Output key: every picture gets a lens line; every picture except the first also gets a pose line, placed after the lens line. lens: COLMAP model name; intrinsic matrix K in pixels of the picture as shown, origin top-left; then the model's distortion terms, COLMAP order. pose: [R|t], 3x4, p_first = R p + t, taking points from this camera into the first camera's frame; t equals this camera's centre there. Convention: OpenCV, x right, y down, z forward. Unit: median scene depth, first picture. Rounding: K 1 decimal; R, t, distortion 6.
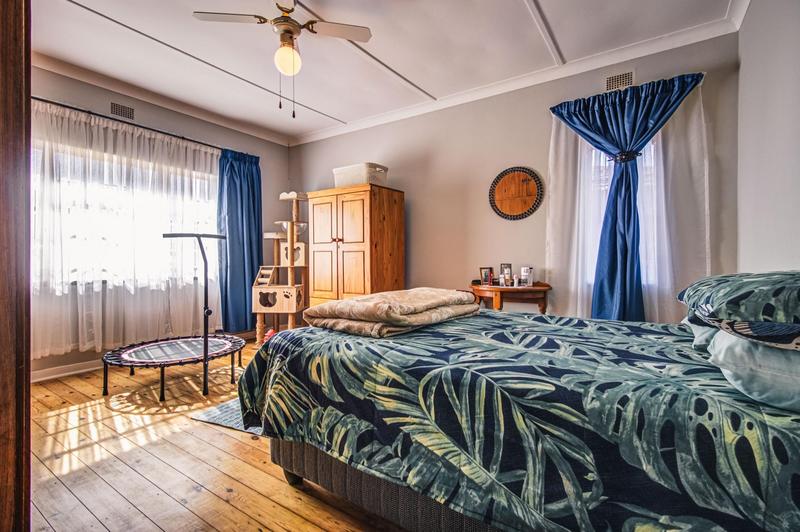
lens RADIAL K [[375.8, 0, 396.3], [0, 375.8, 253.7], [0, 0, 1]] dist [0.023107, -0.000983]
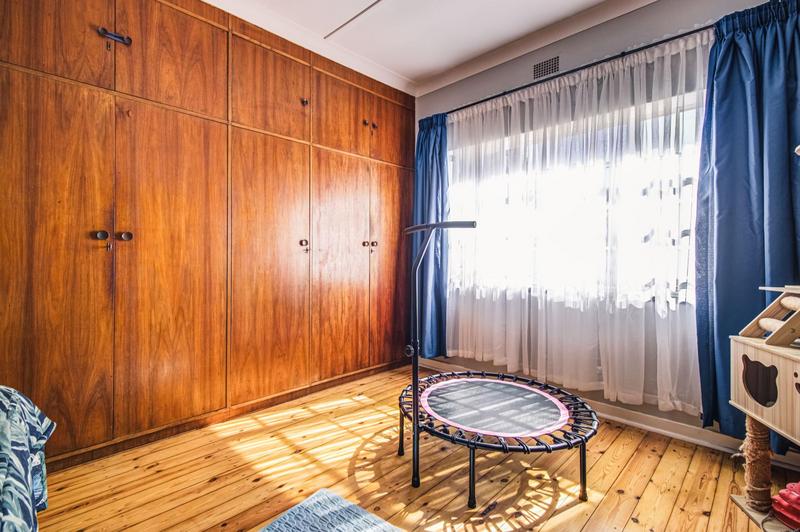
lens RADIAL K [[375.8, 0, 396.3], [0, 375.8, 253.7], [0, 0, 1]] dist [0.023107, -0.000983]
pose [[-0.190547, -0.009976, -0.981627, 0.073087], [0.006857, 0.999910, -0.011493, 0.003721], [0.981654, -0.008921, -0.190462, 0.758817]]
